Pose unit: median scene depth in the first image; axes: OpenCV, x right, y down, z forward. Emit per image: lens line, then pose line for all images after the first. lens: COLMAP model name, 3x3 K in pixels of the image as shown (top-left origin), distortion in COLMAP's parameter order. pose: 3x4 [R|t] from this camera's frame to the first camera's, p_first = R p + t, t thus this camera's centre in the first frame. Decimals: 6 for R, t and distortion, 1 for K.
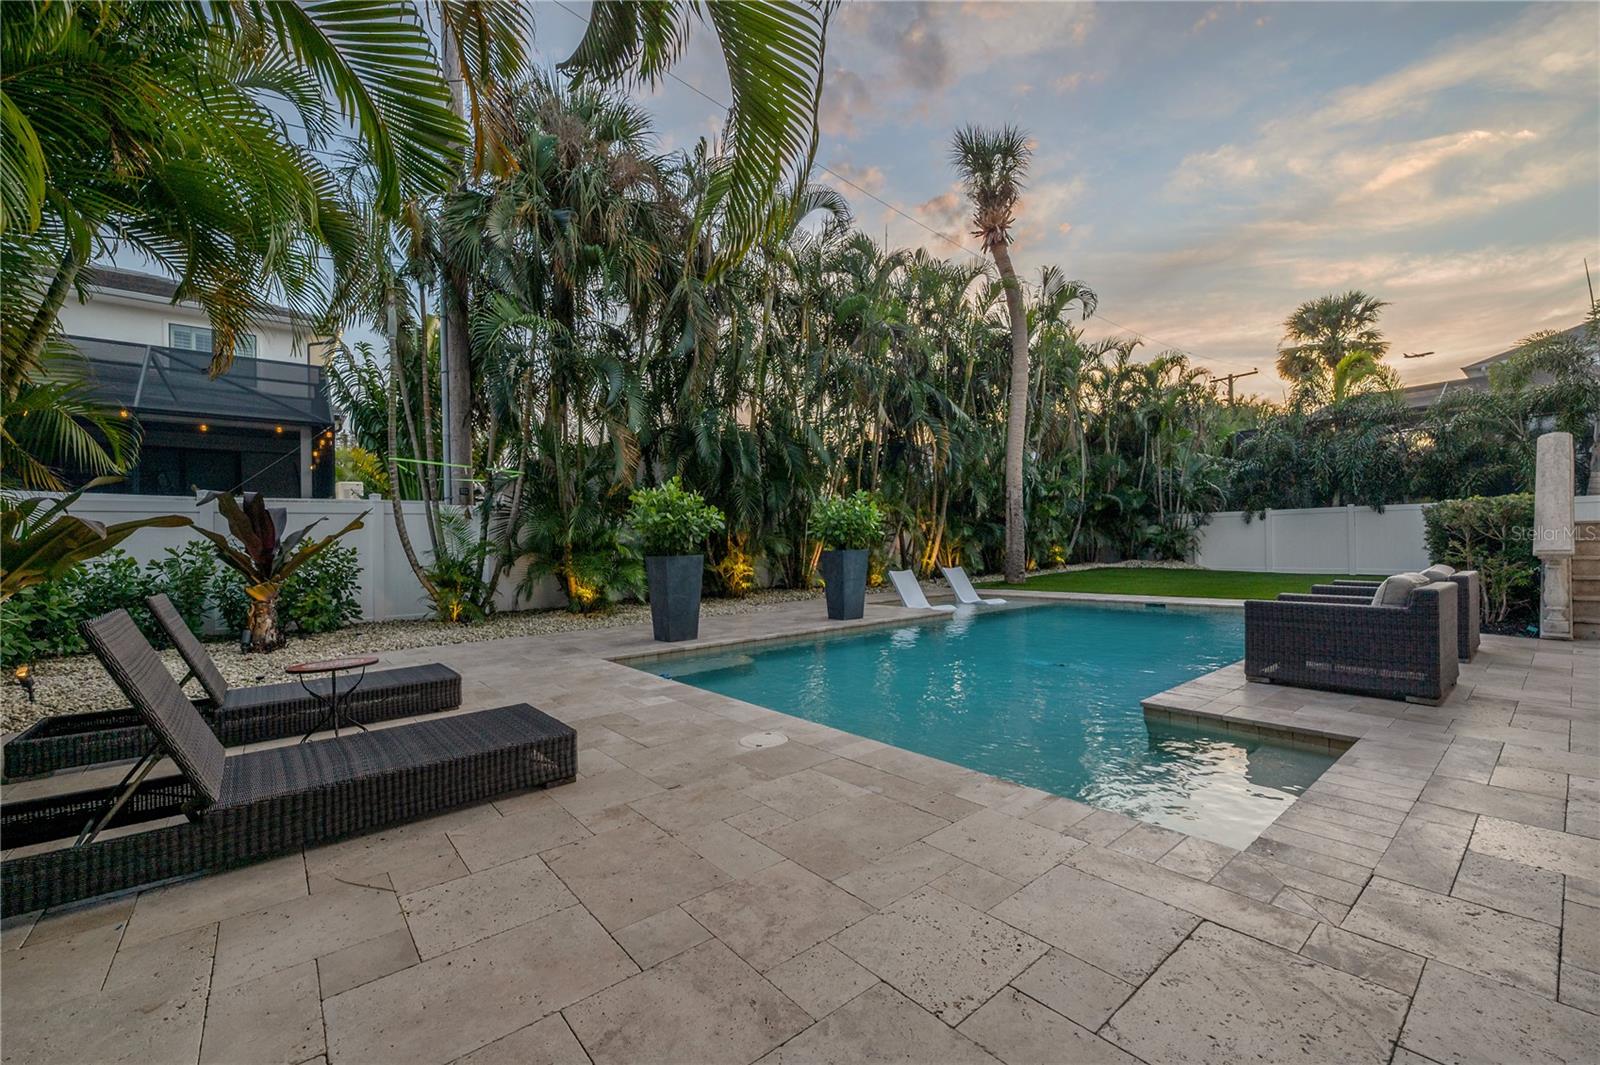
lens RADIAL K [[634.3, 0, 804.4], [0, 634.3, 536.1], [0, 0, 1]] dist [-0.003670, -0.000261]
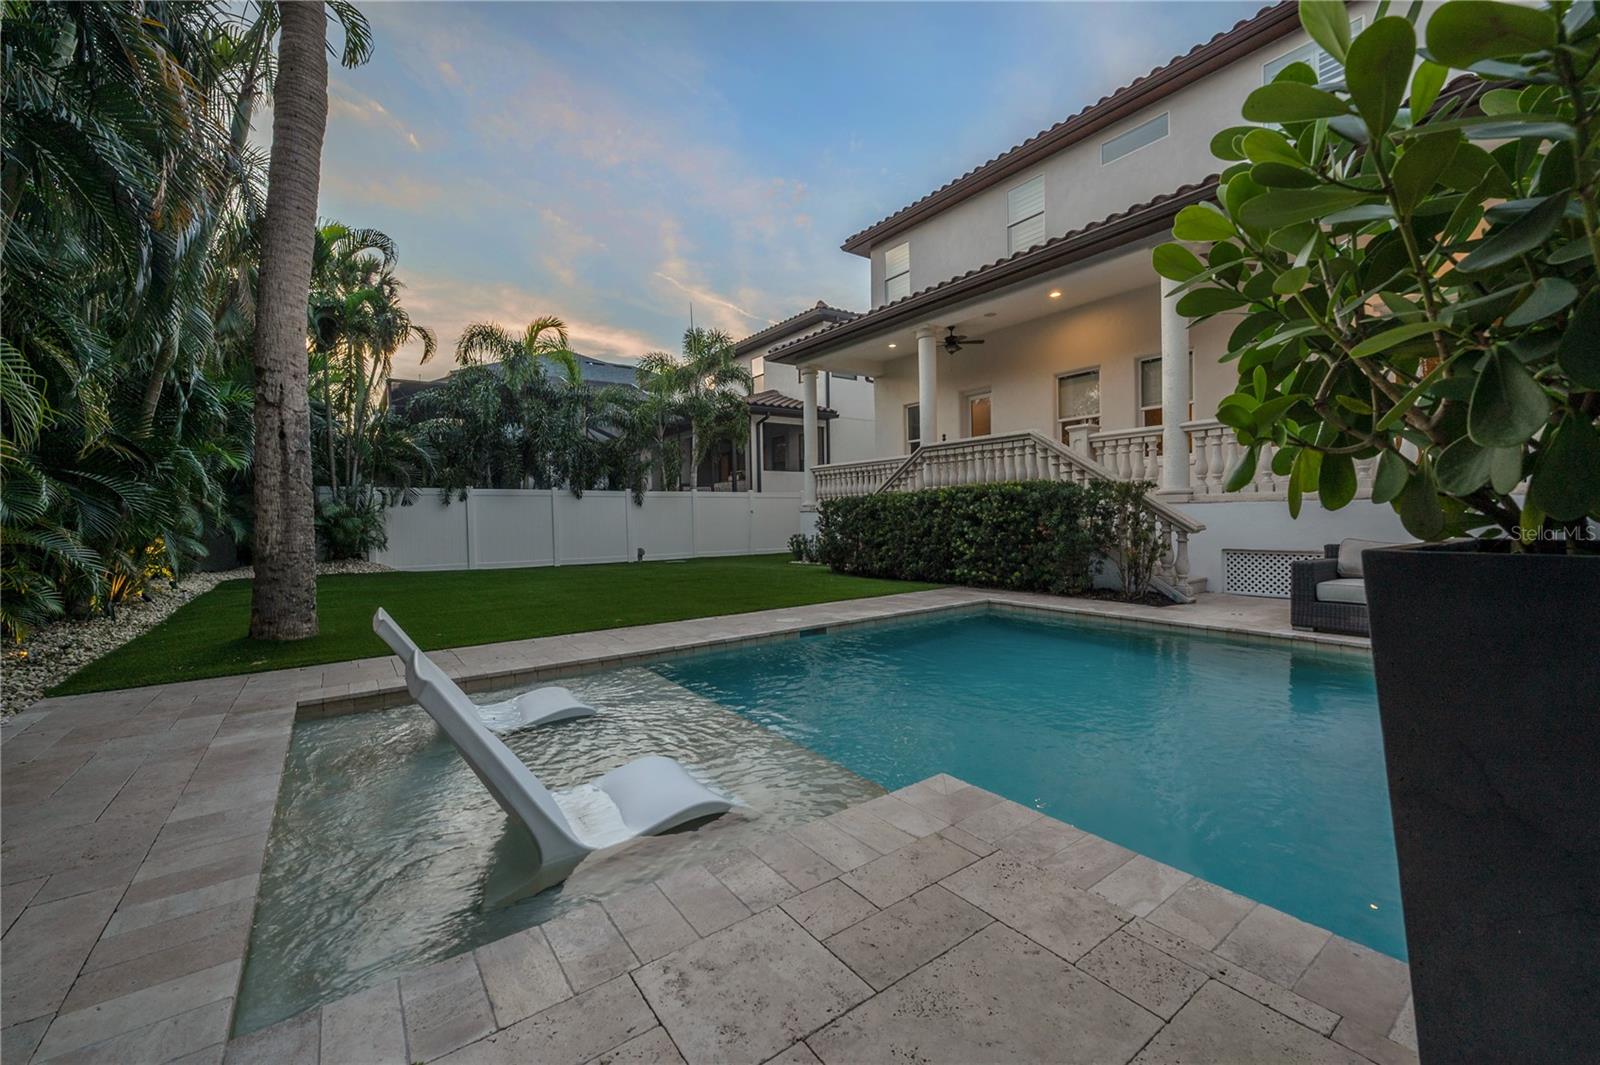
lens RADIAL K [[634.3, 0, 837.3], [0, 634.3, 545.5], [0, 0, 1]] dist [-0.003670, -0.000261]
pose [[0.046936, -0.026417, 0.998549, -0.024475], [0.005275, 0.999643, 0.026198, 0.010452], [-0.998884, 0.004038, 0.047058, 0.503013]]
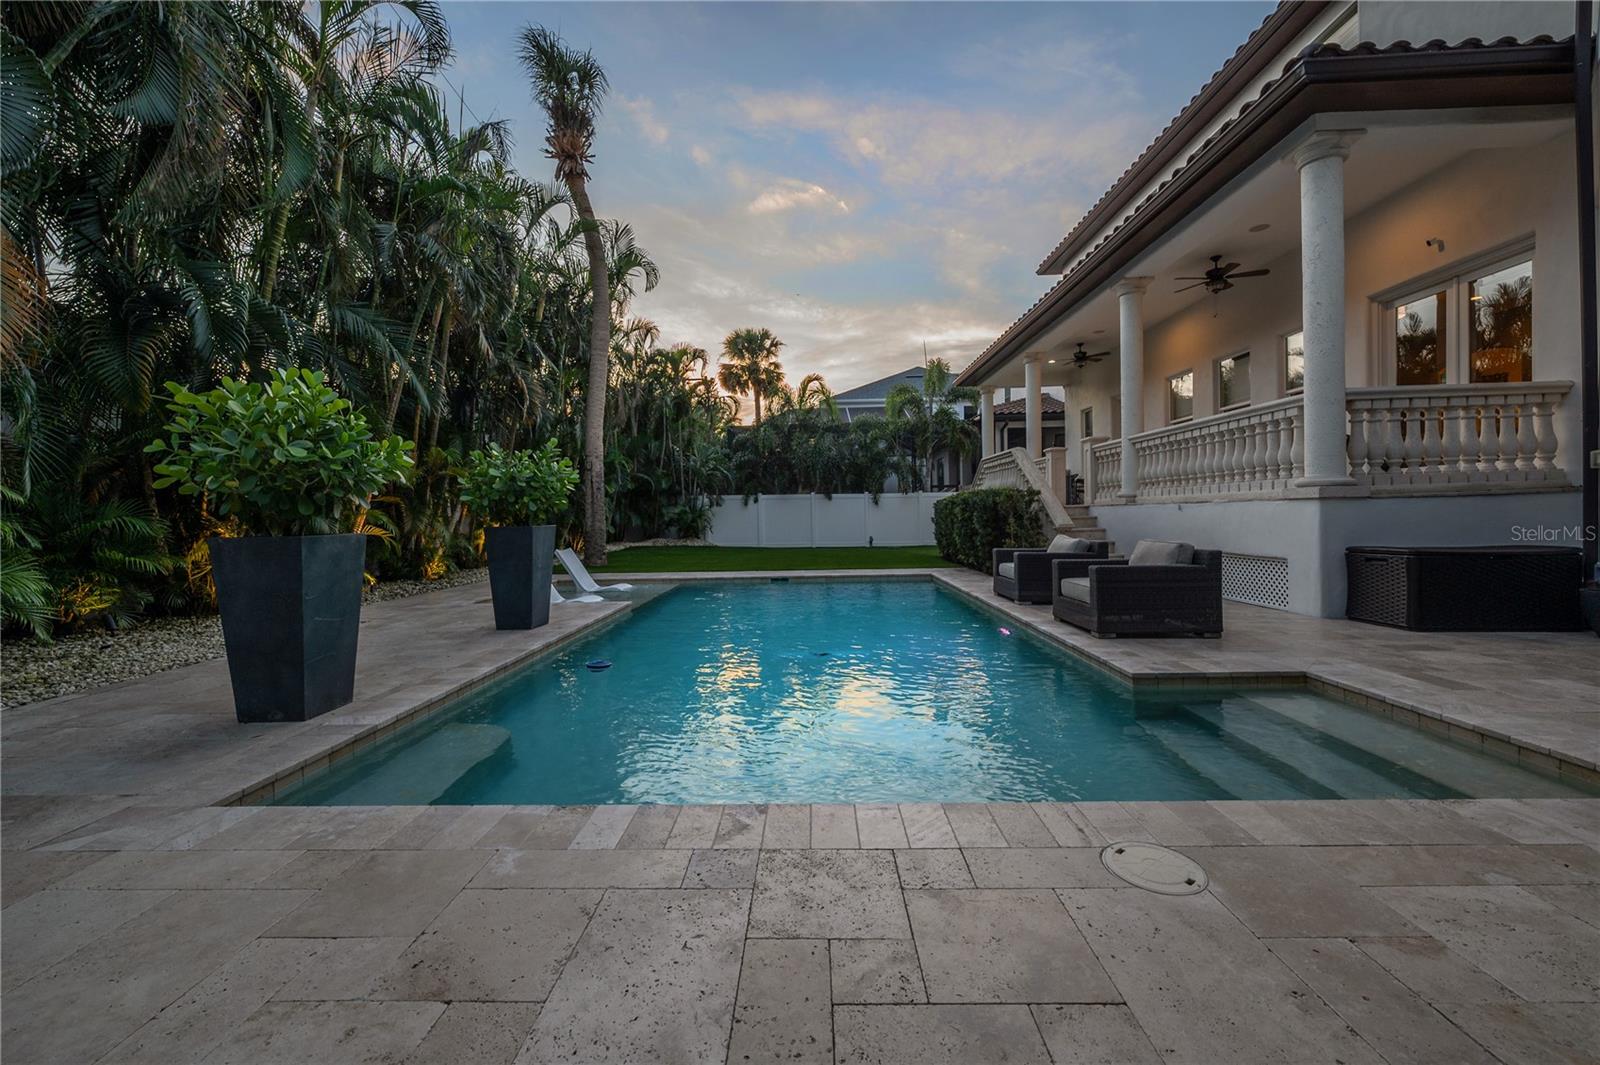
lens RADIAL K [[634.3, 0, 797.2], [0, 634.3, 527.9], [0, 0, 1]] dist [-0.003670, -0.000261]
pose [[0.663832, -0.002367, 0.747878, -0.113289], [-0.010360, 0.999870, 0.012360, 0.005770], [-0.747810, -0.015953, 0.663721, 0.150342]]
